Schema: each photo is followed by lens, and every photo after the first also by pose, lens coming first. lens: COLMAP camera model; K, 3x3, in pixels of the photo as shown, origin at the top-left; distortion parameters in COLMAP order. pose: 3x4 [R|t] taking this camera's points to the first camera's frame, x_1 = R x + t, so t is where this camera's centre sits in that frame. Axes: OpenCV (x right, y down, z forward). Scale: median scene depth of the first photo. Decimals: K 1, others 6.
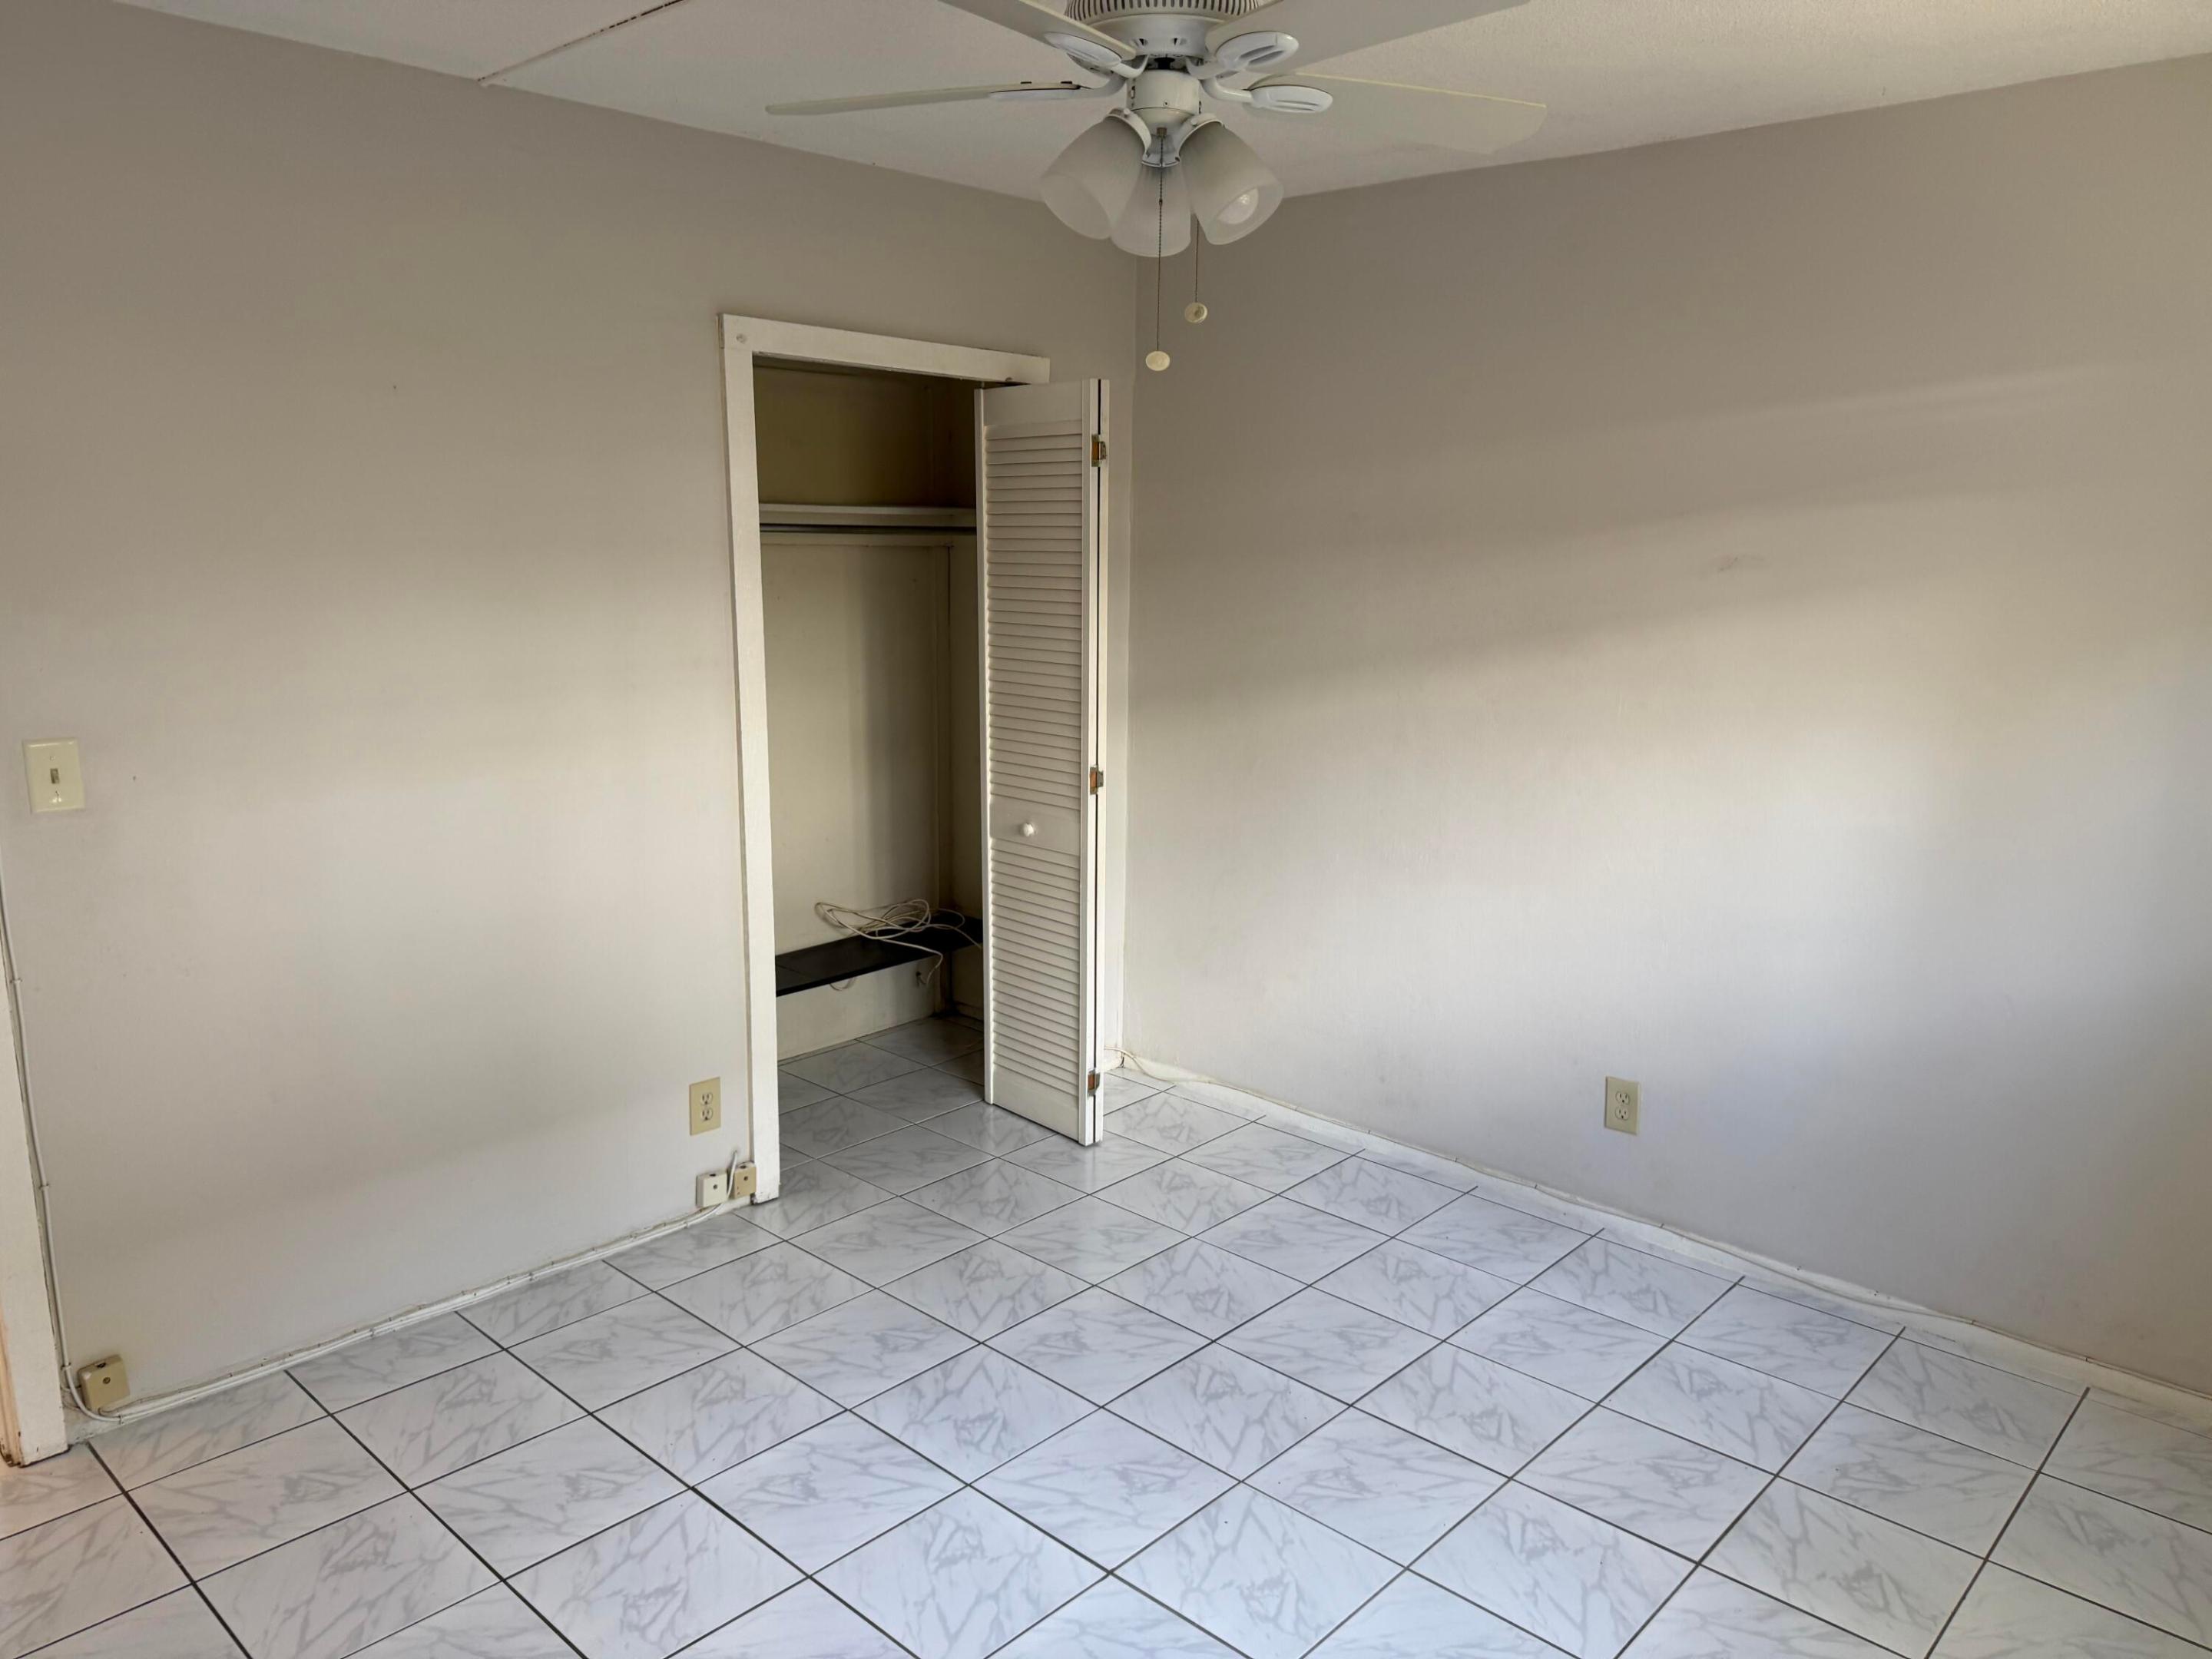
lens RADIAL K [[1563.5, 0, 1098.5], [0, 1563.5, 831.7], [0, 0, 1]] dist [0.064946, -0.061782]
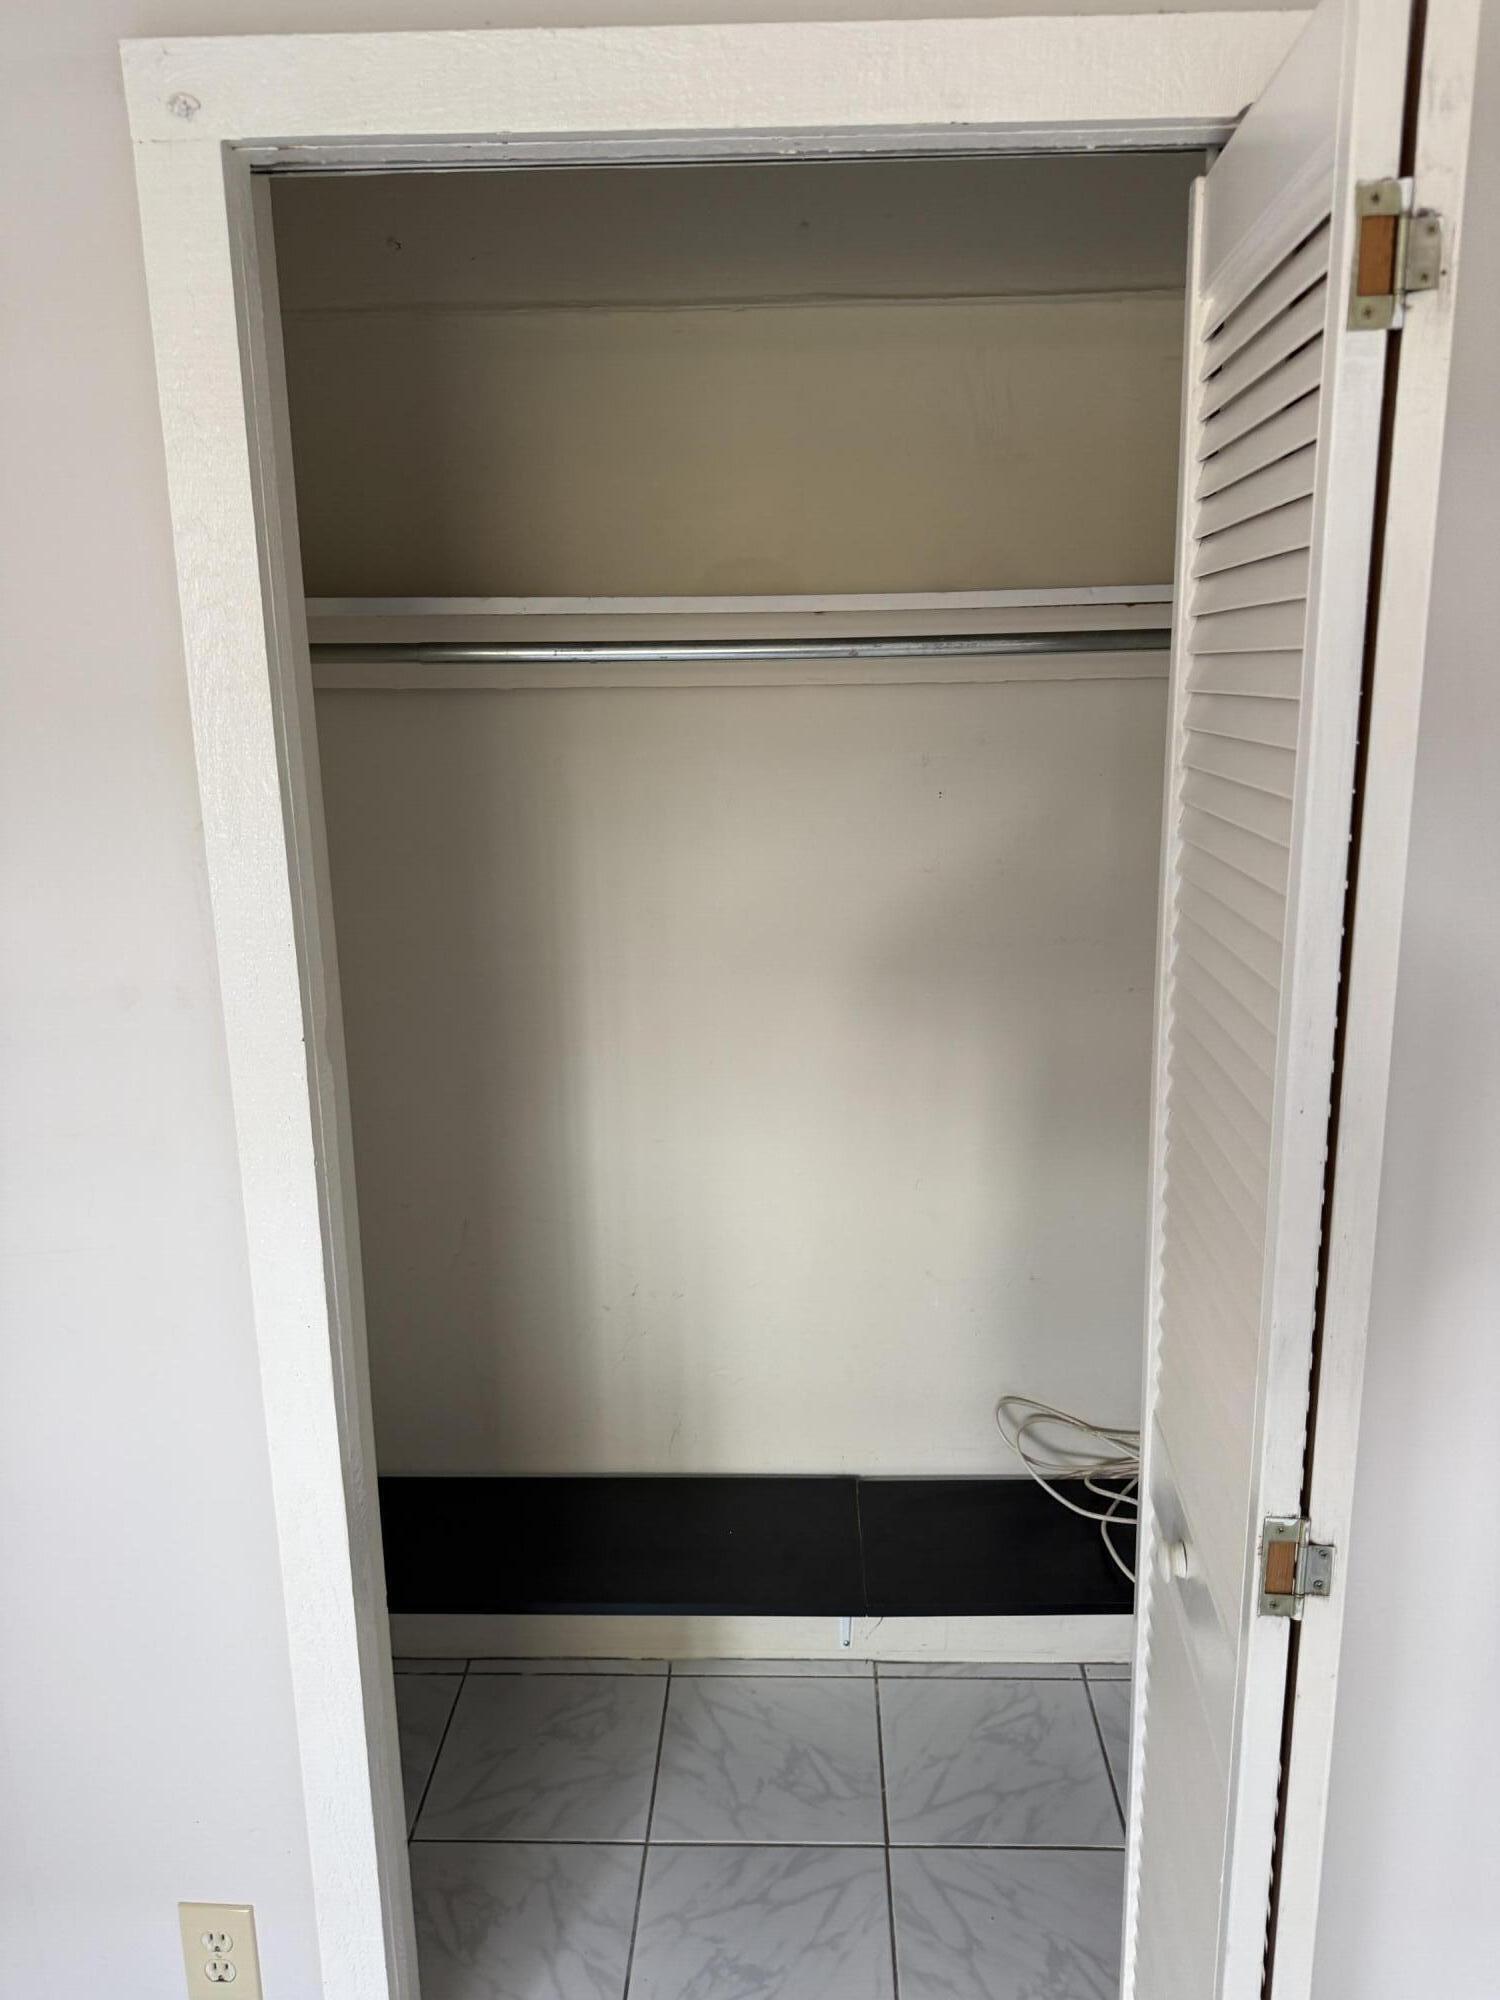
lens RADIAL K [[1413.7, 0, 758.8], [0, 1413.7, 984.1], [0, 0, 1]] dist [0.064946, -0.061782]
pose [[0.658698, 0.137587, -0.739721, 0.110223], [-0.116336, 0.989940, 0.080533, -0.142777], [0.743359, 0.033010, 0.668077, 0.795325]]
